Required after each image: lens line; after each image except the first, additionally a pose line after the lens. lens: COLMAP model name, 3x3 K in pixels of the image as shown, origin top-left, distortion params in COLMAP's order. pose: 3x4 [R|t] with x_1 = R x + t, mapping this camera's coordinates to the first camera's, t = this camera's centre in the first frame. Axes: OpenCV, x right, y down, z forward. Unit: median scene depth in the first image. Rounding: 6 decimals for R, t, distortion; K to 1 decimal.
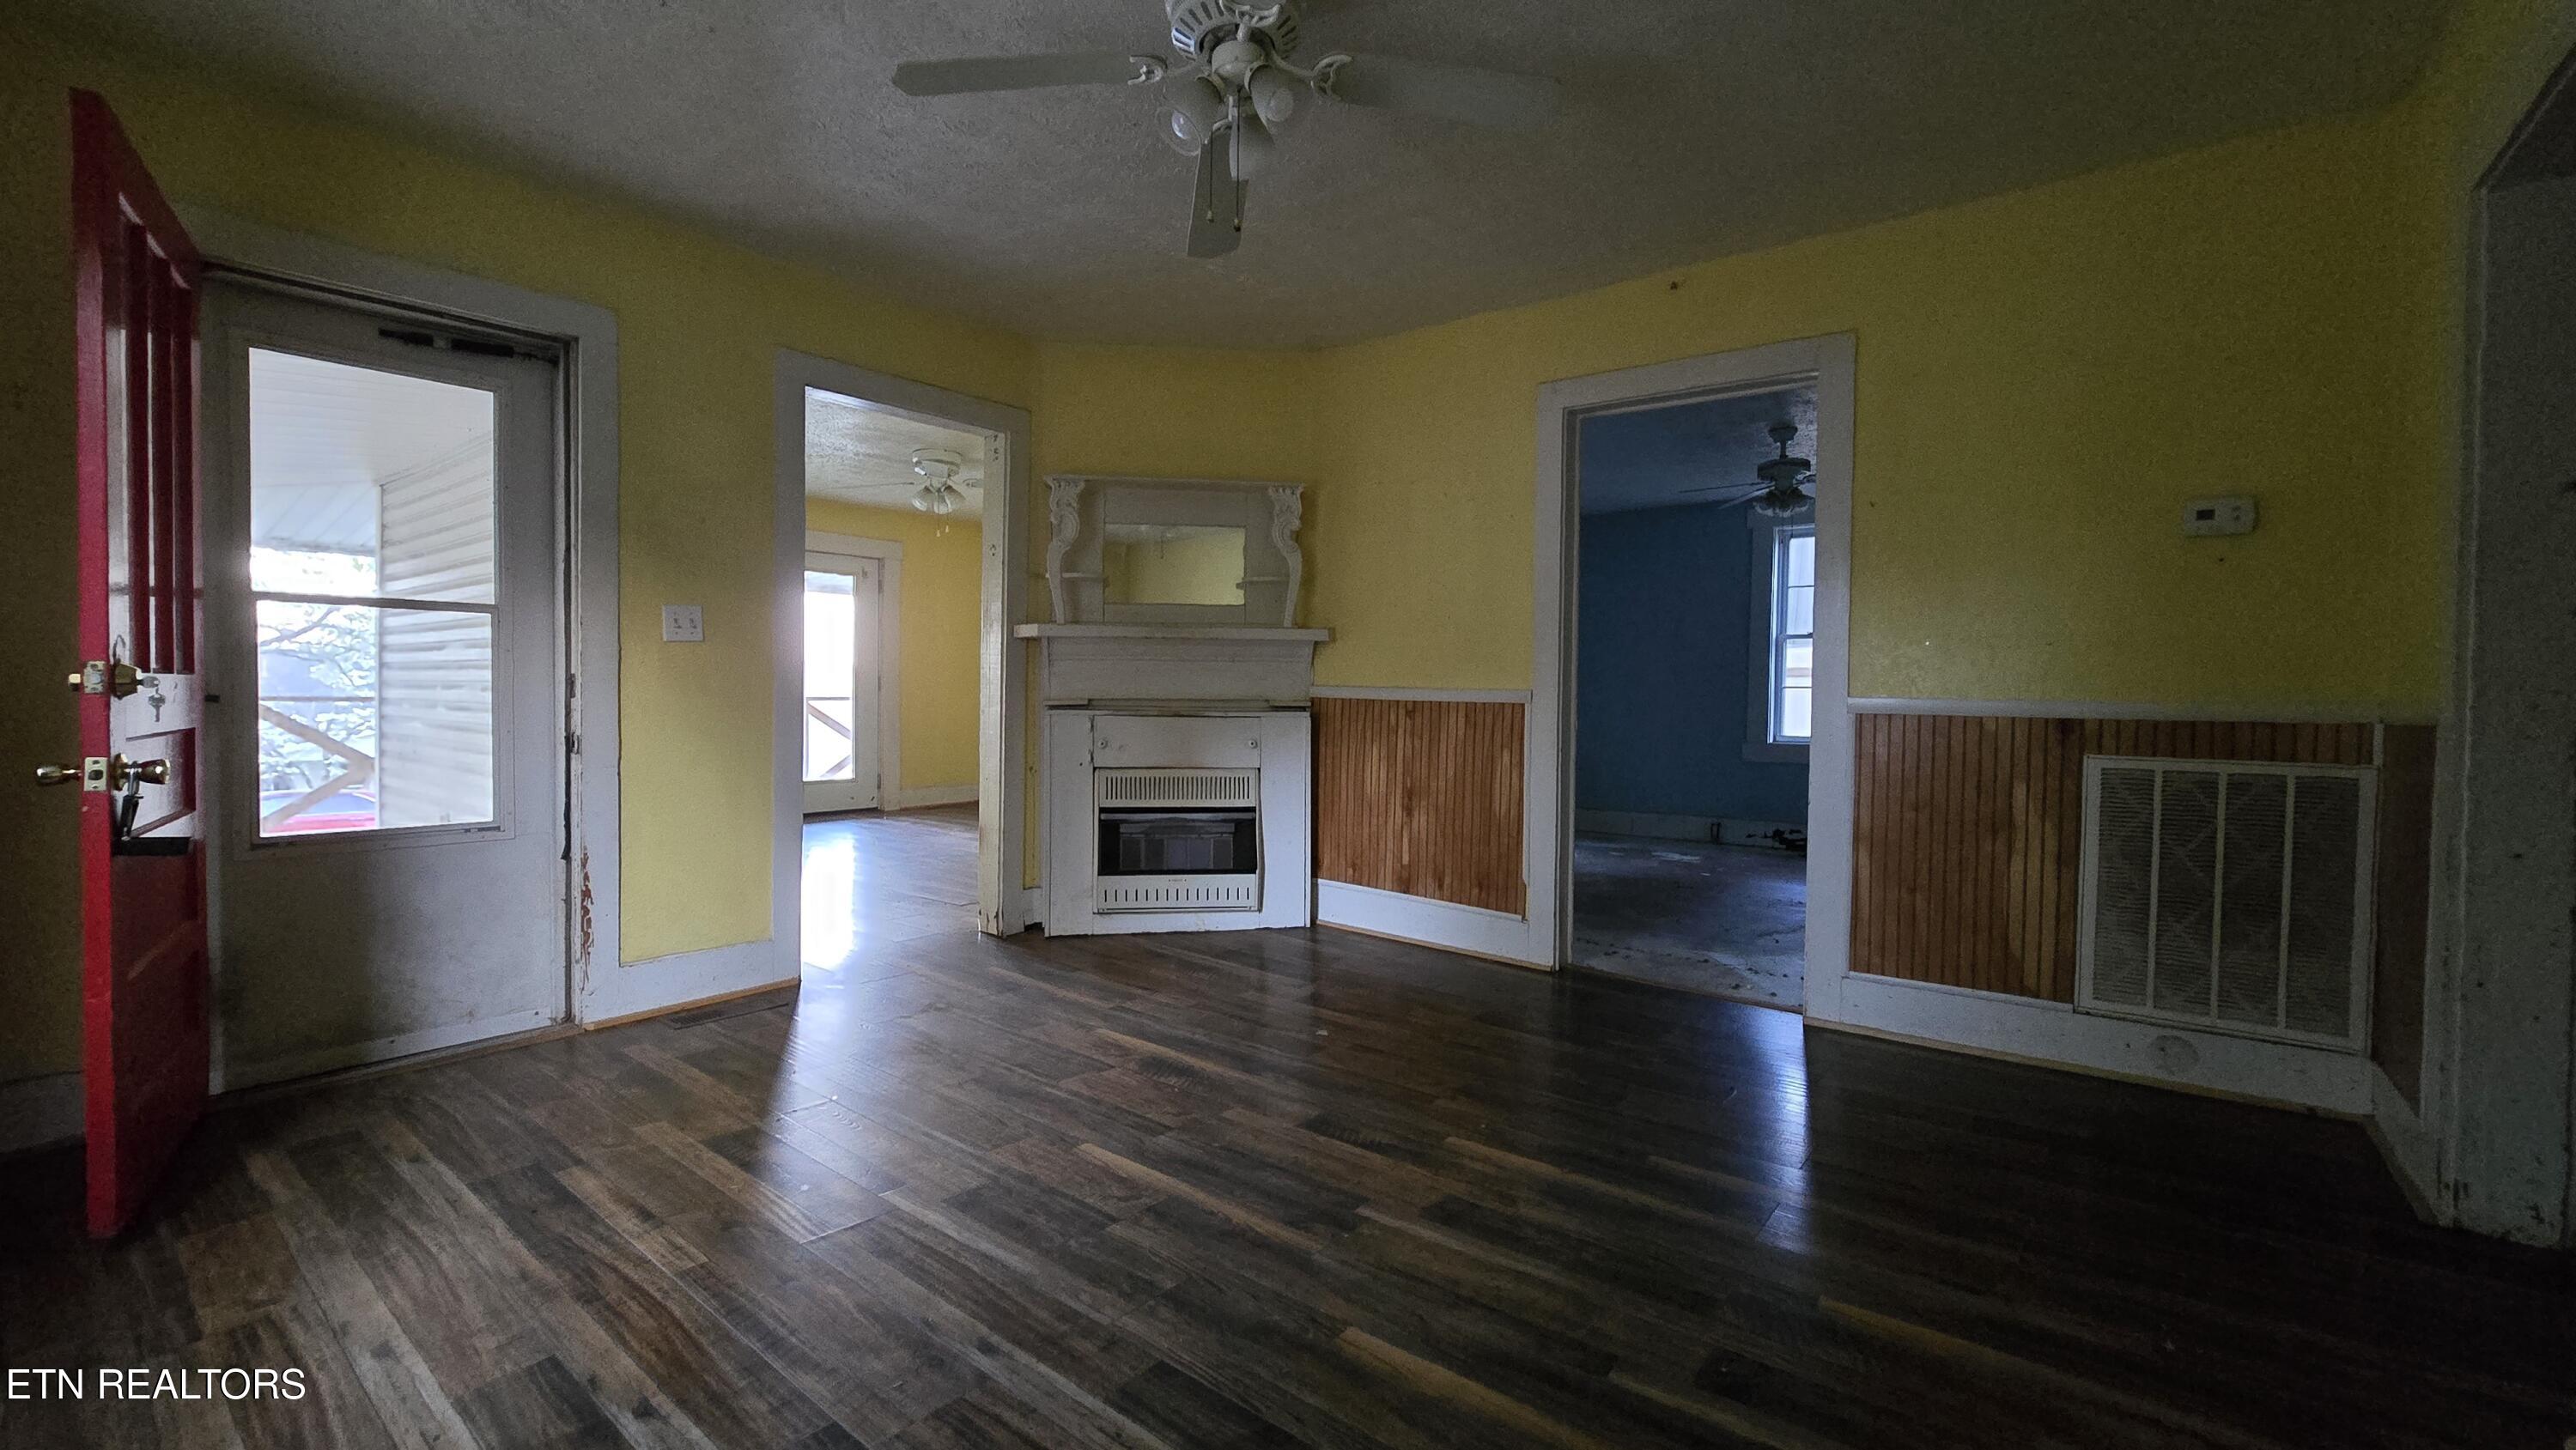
lens RADIAL K [[1052.7, 0, 1289.3], [0, 1052.7, 719.7], [0, 0, 1]] dist [-0.009475, 0.002442]
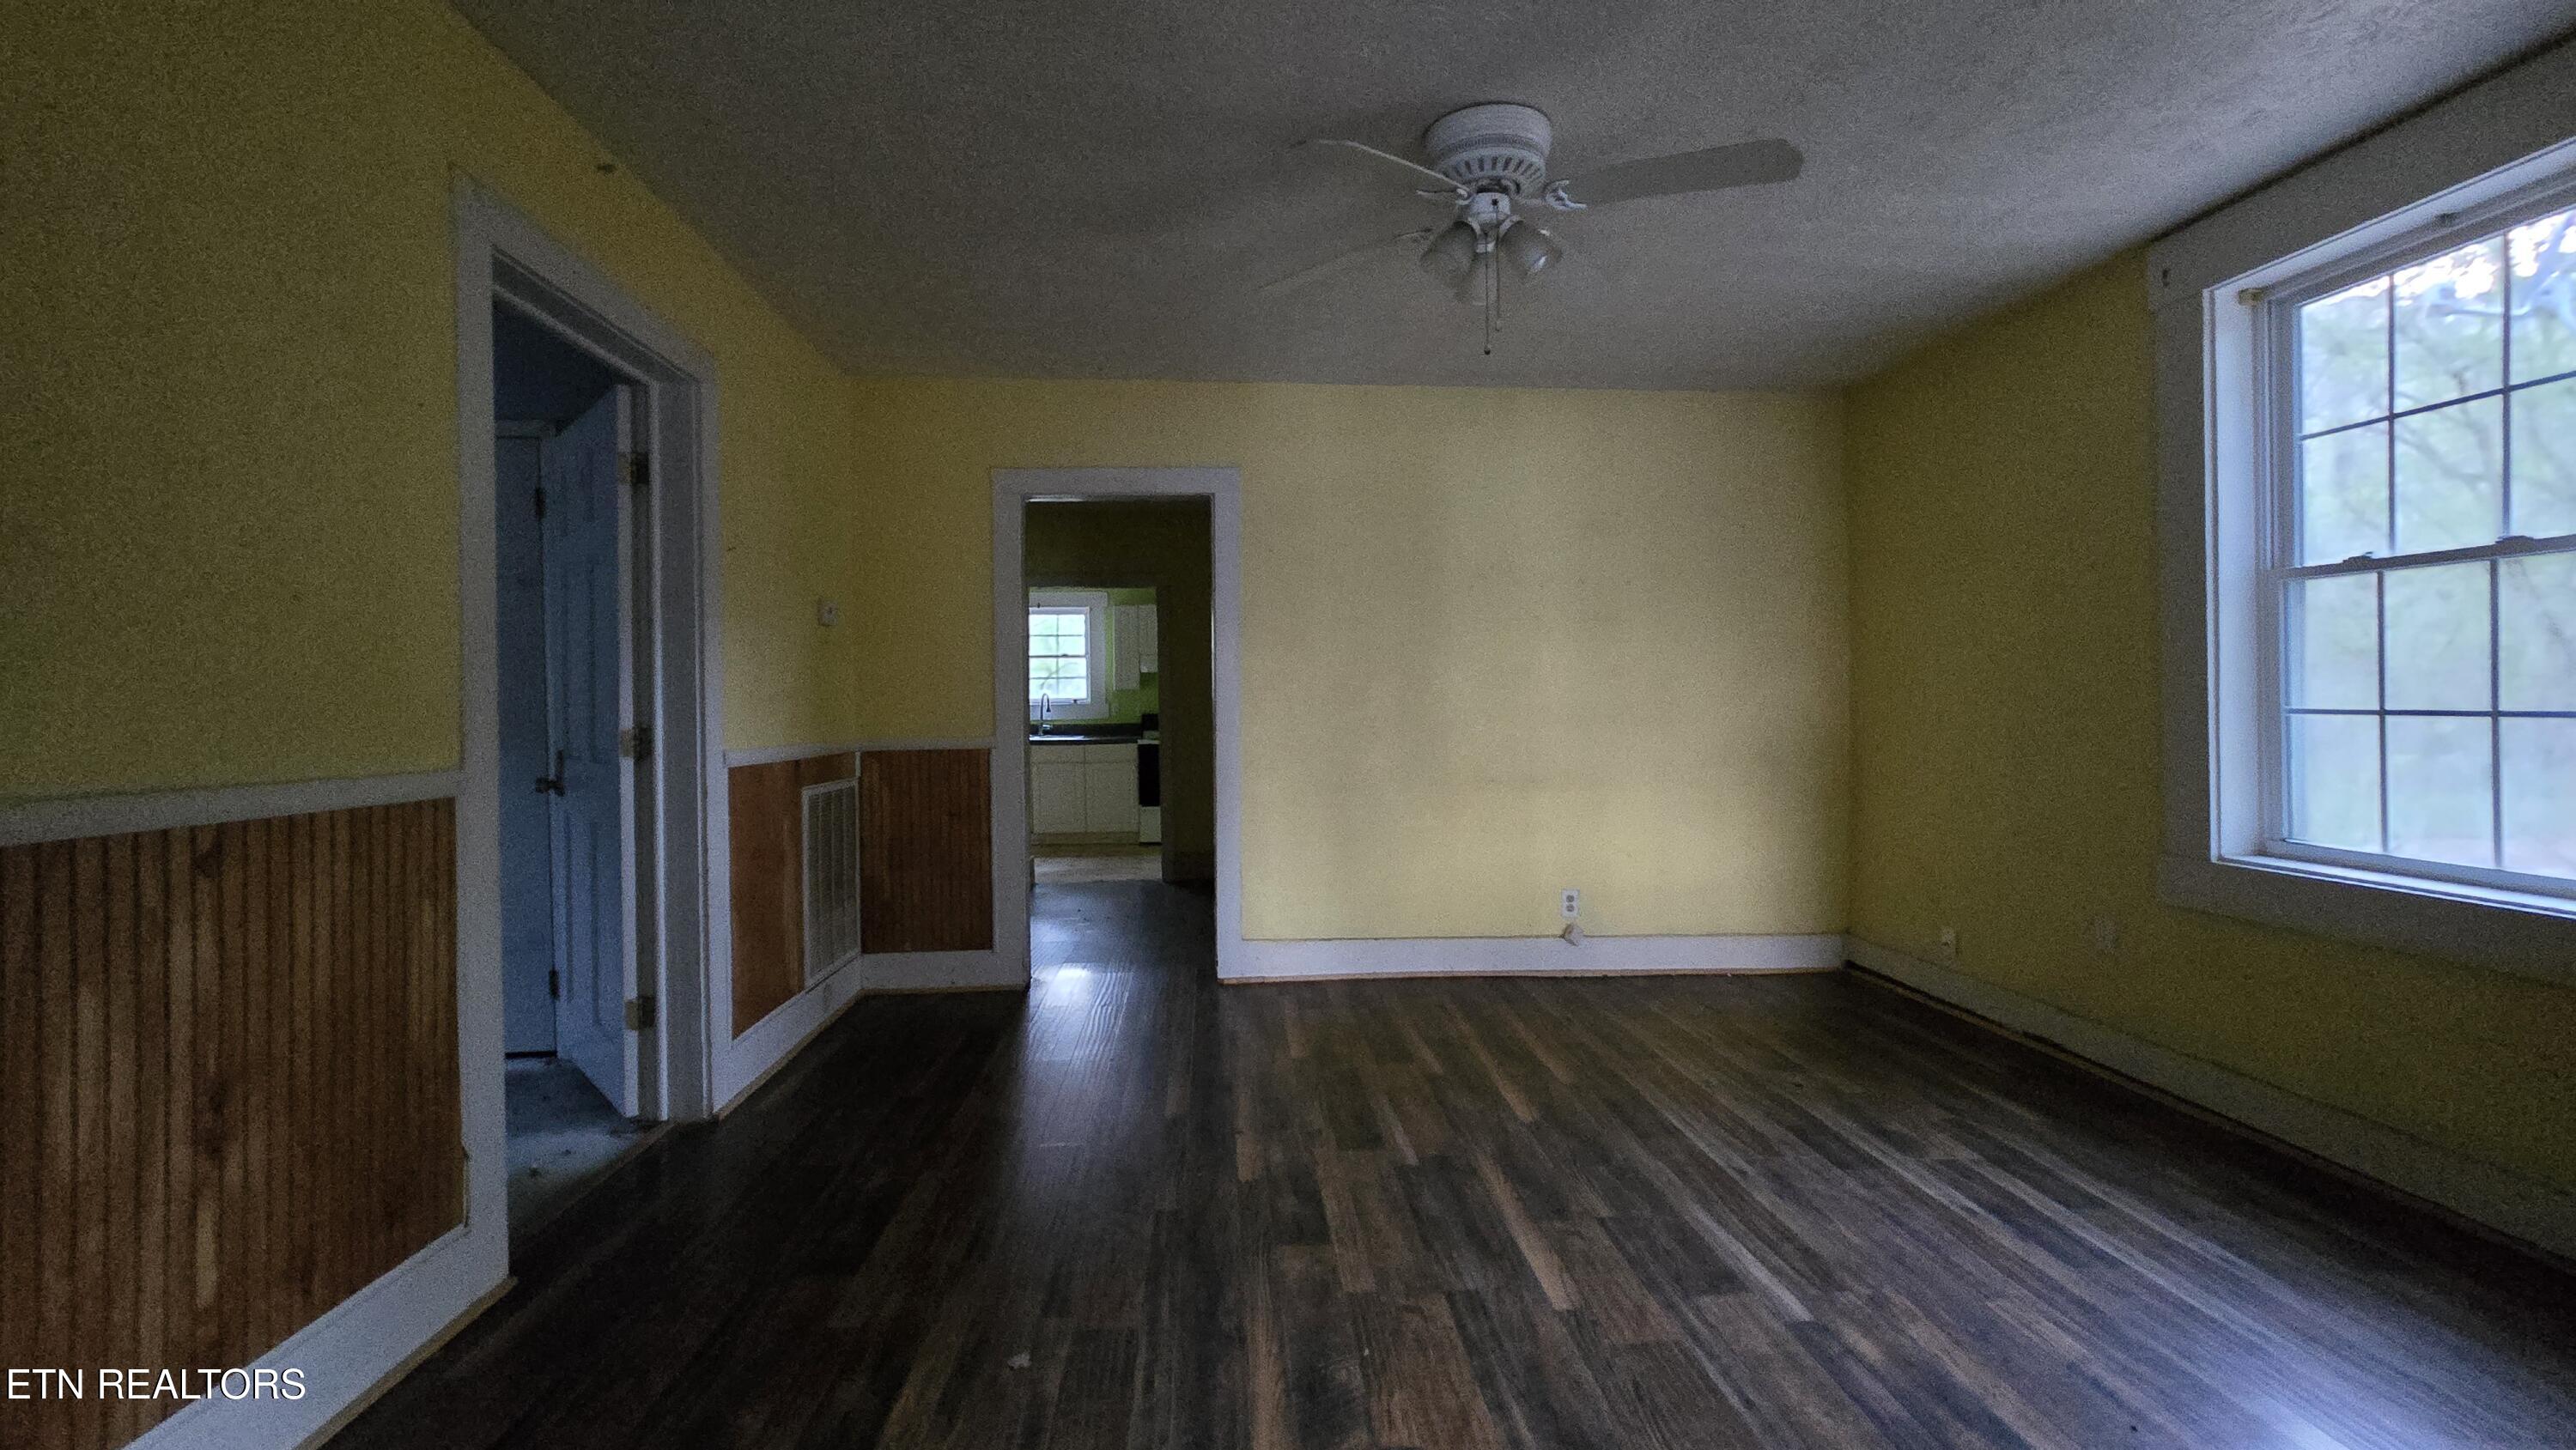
lens RADIAL K [[1052.7, 0, 1283.0], [0, 1052.7, 703.8], [0, 0, 1]] dist [-0.009475, 0.002442]
pose [[-0.673192, -0.007215, 0.739432, -0.671779], [0.021555, 0.999336, 0.029375, -0.107521], [-0.739153, 0.035713, -0.672590, 1.739471]]
